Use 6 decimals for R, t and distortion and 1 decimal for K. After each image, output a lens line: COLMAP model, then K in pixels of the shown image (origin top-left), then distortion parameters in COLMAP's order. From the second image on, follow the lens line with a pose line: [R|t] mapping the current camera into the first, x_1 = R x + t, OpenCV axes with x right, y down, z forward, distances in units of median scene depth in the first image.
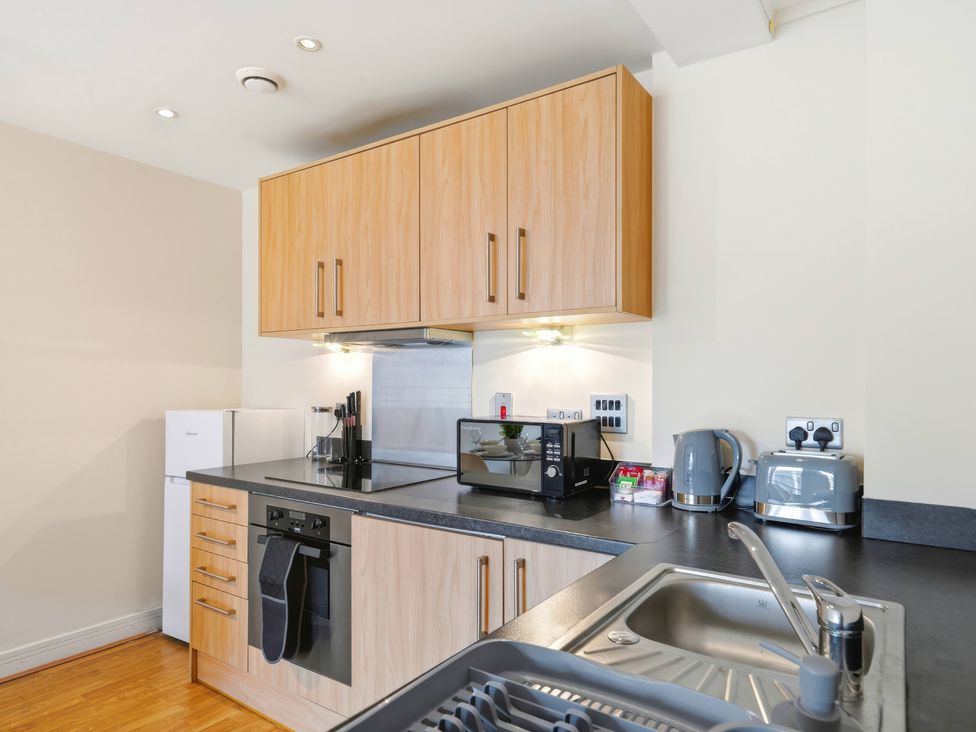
lens RADIAL K [[598.2, 0, 482.0], [0, 598.2, 374.1], [0, 0, 1]] dist [0.002600, -0.000906]
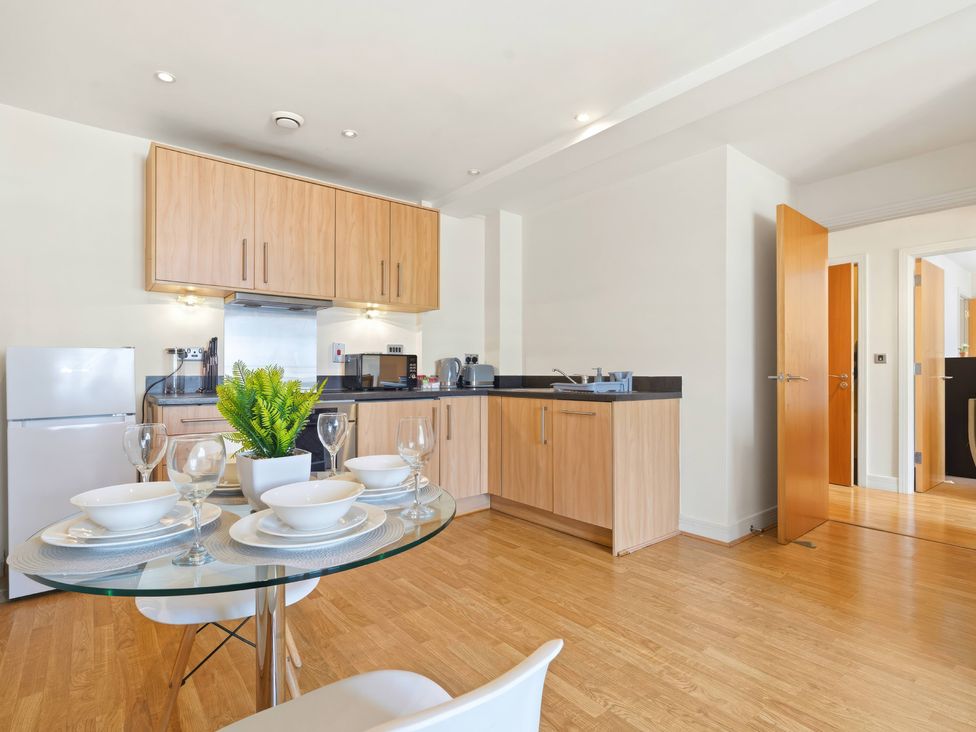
lens RADIAL K [[497.9, 0, 486.3], [0, 497.9, 370.0], [0, 0, 1]] dist [-0.012940, 0.002509]
pose [[0.295270, -0.002160, 0.955411, -1.417475], [-0.016972, 0.999828, 0.007506, 0.107514], [-0.955263, -0.018432, 0.295183, 0.170705]]
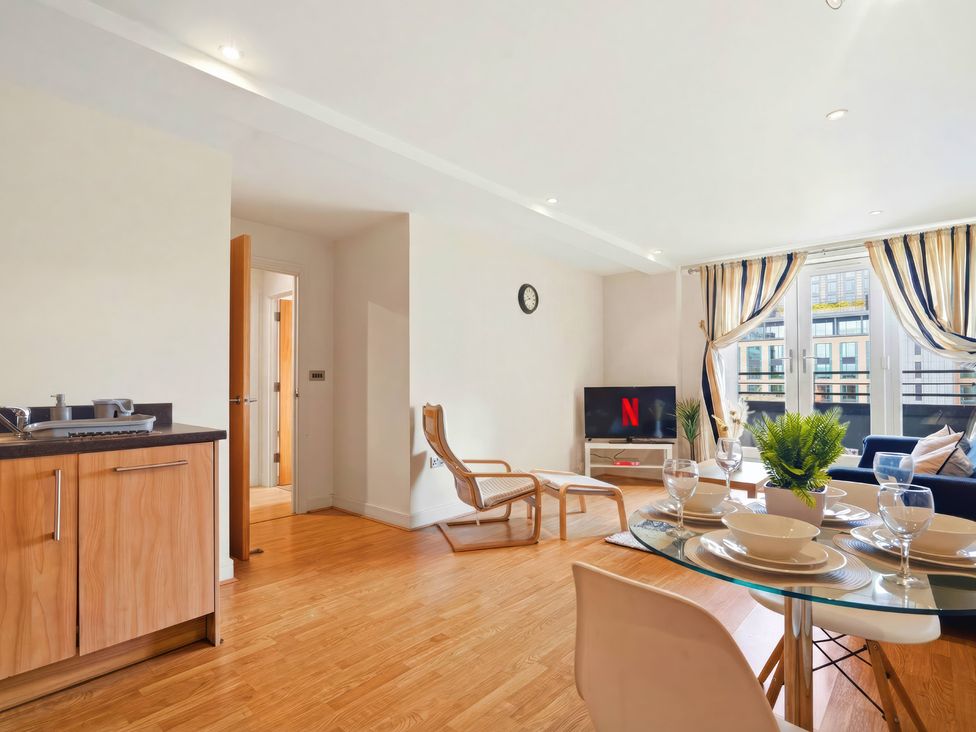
lens RADIAL K [[497.9, 0, 484.9], [0, 497.9, 375.7], [0, 0, 1]] dist [-0.012940, 0.002509]
pose [[-0.990869, -0.004928, 0.134736, -0.744814], [-0.009755, 0.999333, -0.035186, 0.096590], [-0.134473, -0.036179, -0.990257, 1.116806]]
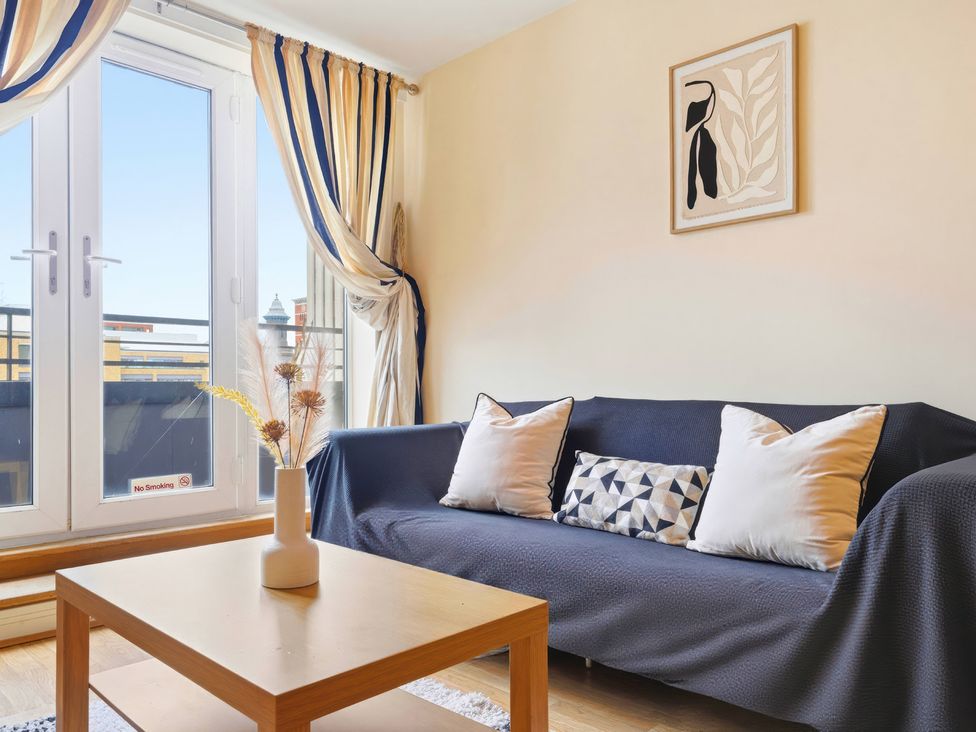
lens RADIAL K [[722.2, 0, 482.9], [0, 722.2, 380.8], [0, 0, 1]] dist [0.003490, 0.000788]
pose [[-0.173839, -0.016339, -0.984639, -0.742467], [0.025152, 0.999462, -0.021026, 0.184586], [0.984453, -0.028421, -0.173335, -0.391601]]
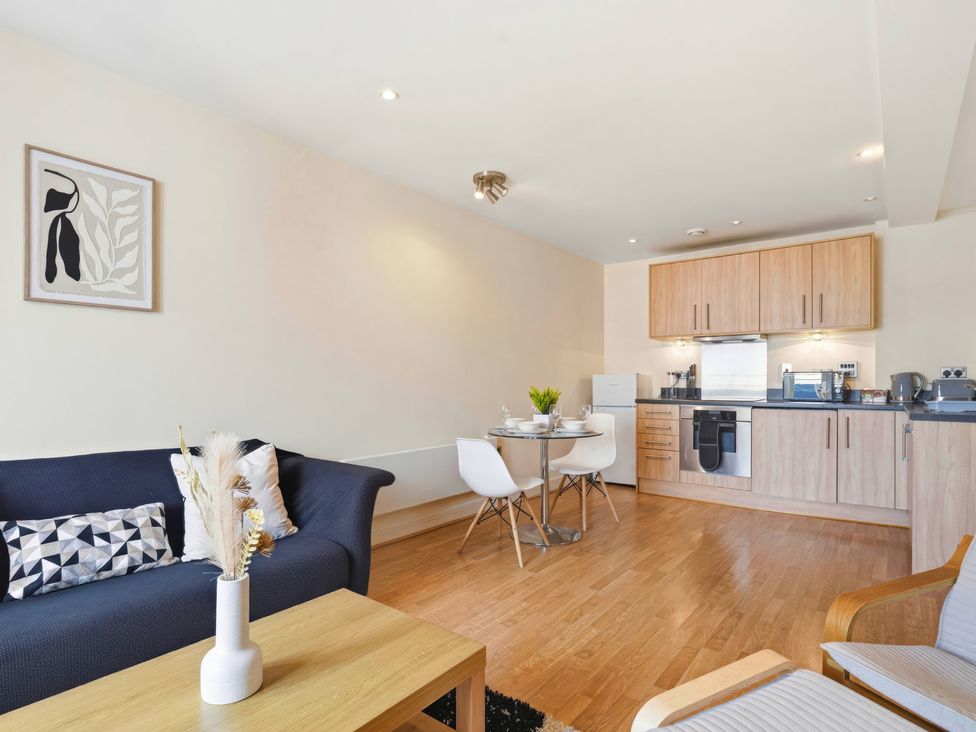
lens RADIAL K [[509.4, 0, 486.2], [0, 509.4, 378.3], [0, 0, 1]] dist [-0.003382, 0.000569]
pose [[0.997427, -0.007353, -0.071305, -1.088299], [0.008533, 0.999831, 0.016257, 0.056880], [0.071174, -0.016824, 0.997322, -1.121661]]
